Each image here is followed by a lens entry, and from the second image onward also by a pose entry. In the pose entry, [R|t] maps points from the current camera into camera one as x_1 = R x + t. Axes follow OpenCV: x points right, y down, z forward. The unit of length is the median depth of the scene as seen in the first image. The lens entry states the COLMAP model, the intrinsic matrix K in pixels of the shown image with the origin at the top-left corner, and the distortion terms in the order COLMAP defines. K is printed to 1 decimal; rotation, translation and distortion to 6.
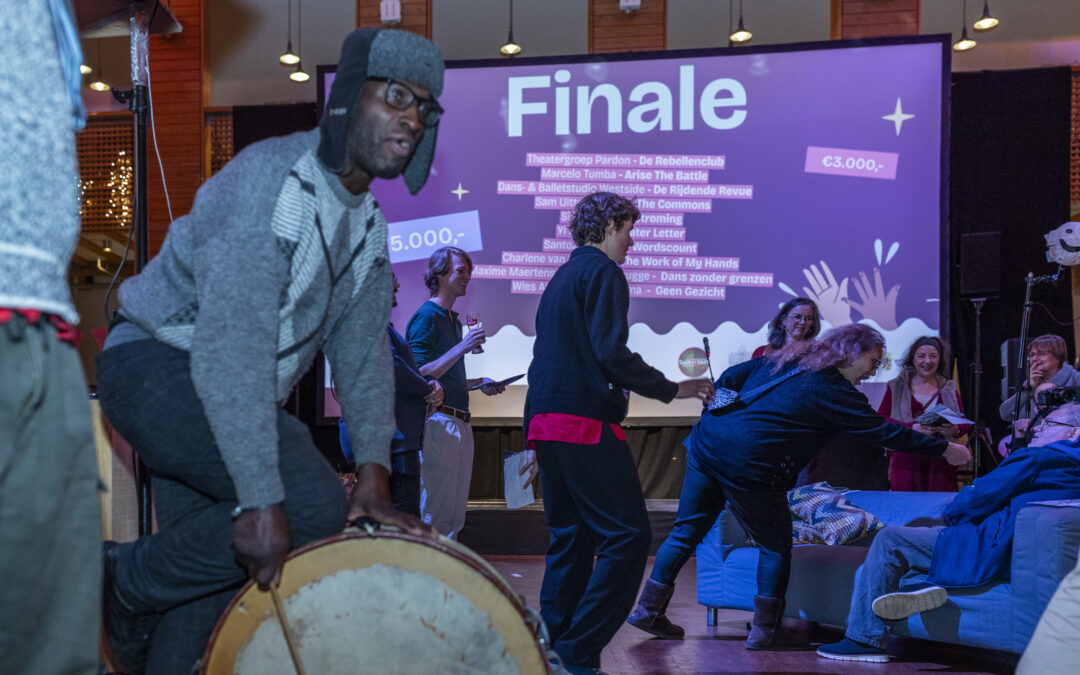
lens RADIAL K [[1119.7, 0, 540.1], [0, 1119.7, 337.7], [0, 0, 1]] dist [-0.004861, 0.000000]
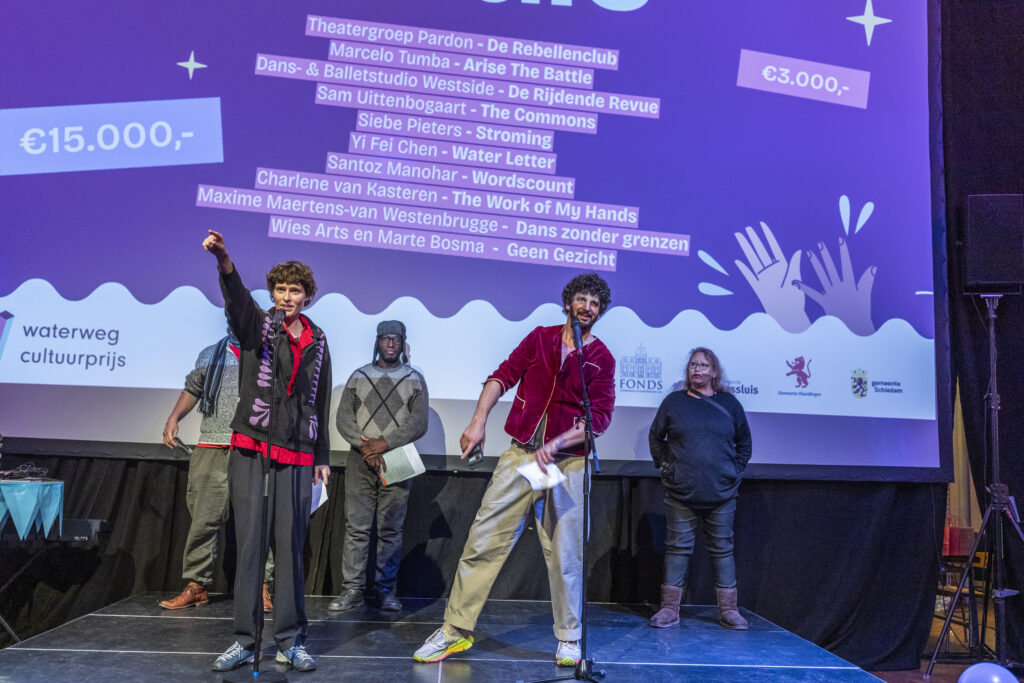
lens RADIAL K [[1038.0, 0, 511.1], [0, 1038.0, 343.6], [0, 0, 1]] dist [0.003298, 0.000000]
pose [[0.979826, 0.054069, 0.192400, -0.002331], [-0.059176, 0.998029, 0.020893, -0.002189], [-0.190892, -0.031857, 0.981094, 0.425326]]
